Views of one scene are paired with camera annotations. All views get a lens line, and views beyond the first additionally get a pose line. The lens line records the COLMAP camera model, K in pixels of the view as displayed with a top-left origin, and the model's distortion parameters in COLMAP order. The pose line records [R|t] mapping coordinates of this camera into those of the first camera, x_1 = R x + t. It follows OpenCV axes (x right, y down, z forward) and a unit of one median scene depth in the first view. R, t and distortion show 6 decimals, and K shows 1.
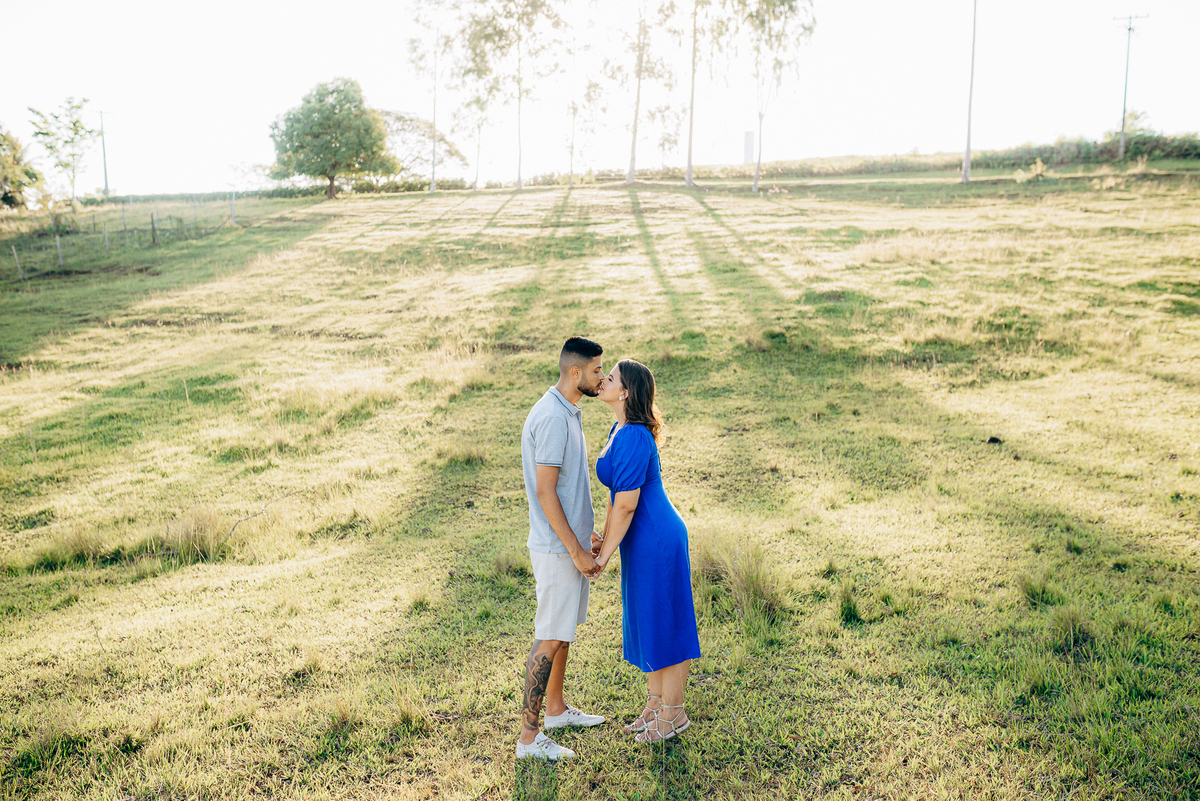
lens RADIAL K [[1149.4, 0, 600.4], [0, 1149.4, 404.5], [0, 0, 1]] dist [-0.018513, 0.000000]
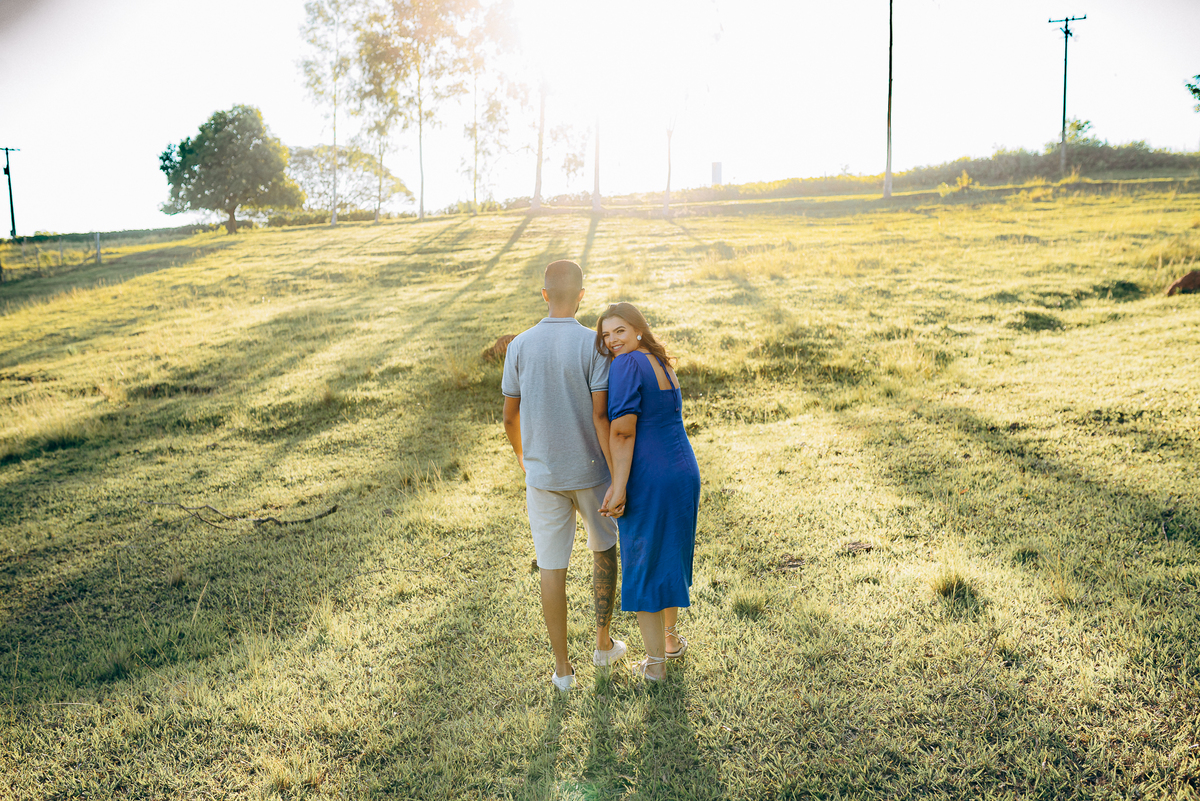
lens RADIAL K [[1149.4, 0, 600.6], [0, 1149.4, 403.7], [0, 0, 1]] dist [-0.018513, 0.000000]
pose [[0.999824, -0.018729, -0.000724, 0.085401], [0.018693, 0.999226, -0.034607, -0.003147], [0.001372, 0.034587, 0.999401, 0.089620]]
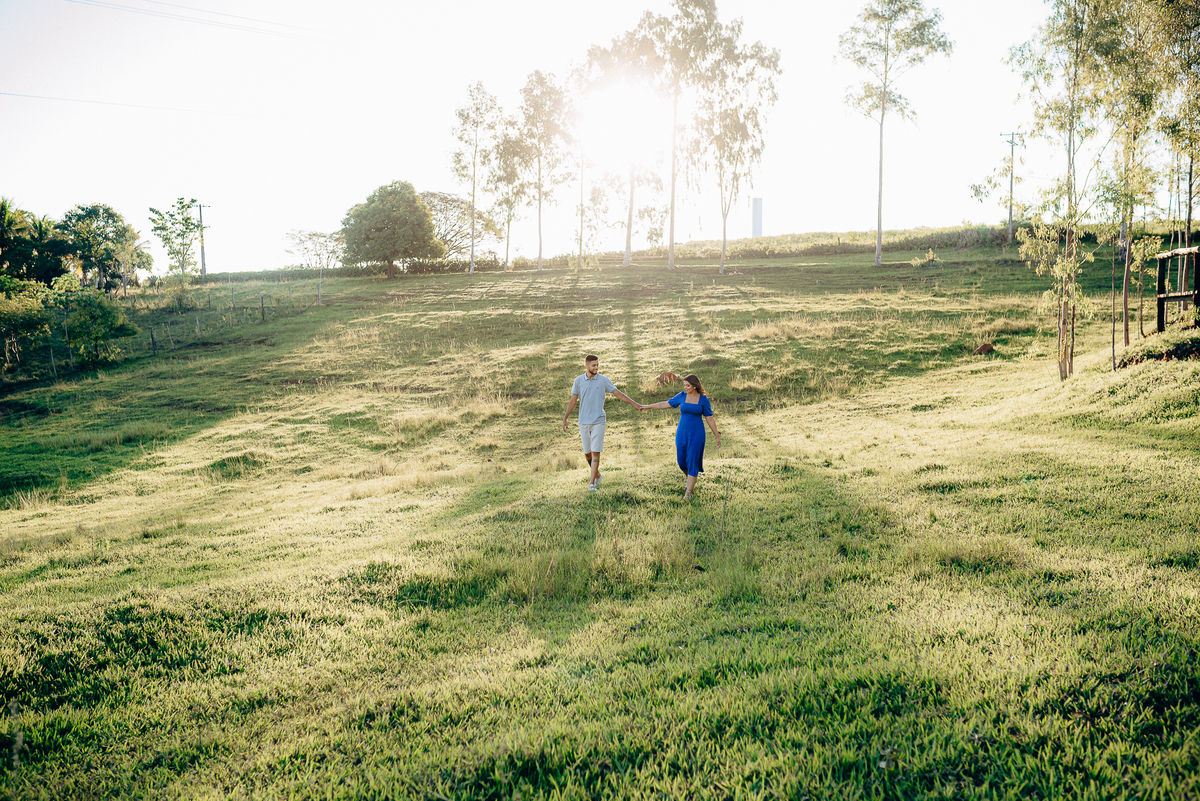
lens RADIAL K [[1149.4, 0, 605.9], [0, 1149.4, 396.8], [0, 0, 1]] dist [-0.018513, 0.000000]
pose [[0.999515, -0.010593, -0.029287, 0.043692], [0.009149, 0.998757, -0.049004, 0.016249], [0.029770, 0.048712, 0.998369, -0.302233]]
